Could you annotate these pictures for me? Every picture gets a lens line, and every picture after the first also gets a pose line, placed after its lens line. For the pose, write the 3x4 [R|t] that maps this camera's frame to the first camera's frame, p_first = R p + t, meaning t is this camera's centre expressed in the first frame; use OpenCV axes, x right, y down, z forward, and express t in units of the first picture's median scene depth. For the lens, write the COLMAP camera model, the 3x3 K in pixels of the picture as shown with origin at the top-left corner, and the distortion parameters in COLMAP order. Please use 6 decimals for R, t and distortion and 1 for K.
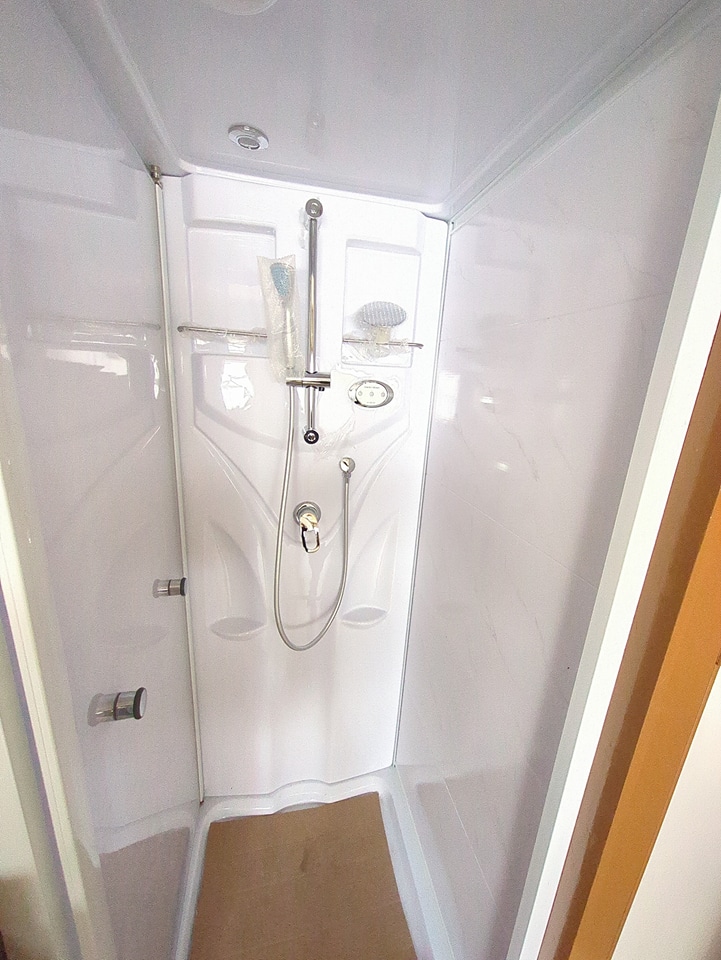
lens RADIAL K [[381.4, 0, 360.5], [0, 381.4, 480.0], [0, 0, 1]] dist [0.000439, 0.000367]
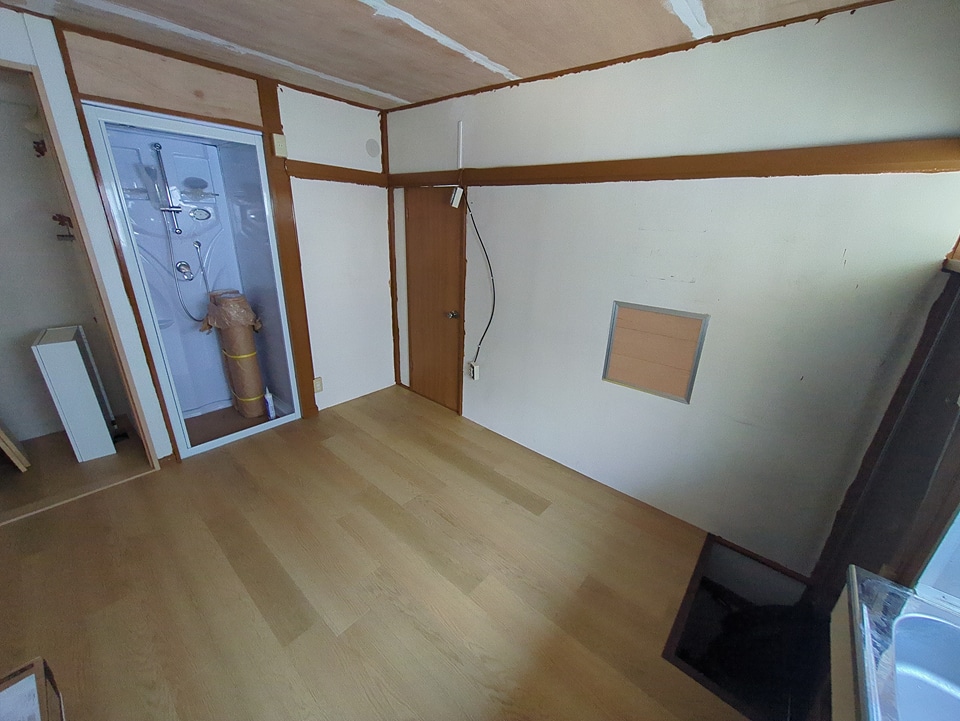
lens RADIAL K [[381.4, 0, 485.8], [0, 381.4, 359.9], [0, 0, 1]] dist [0.000439, 0.000367]
pose [[0.791776, -0.233443, 0.564443, -0.130889], [0.163494, 0.971365, 0.172397, 0.602285], [-0.588524, -0.044217, 0.807269, -2.272863]]
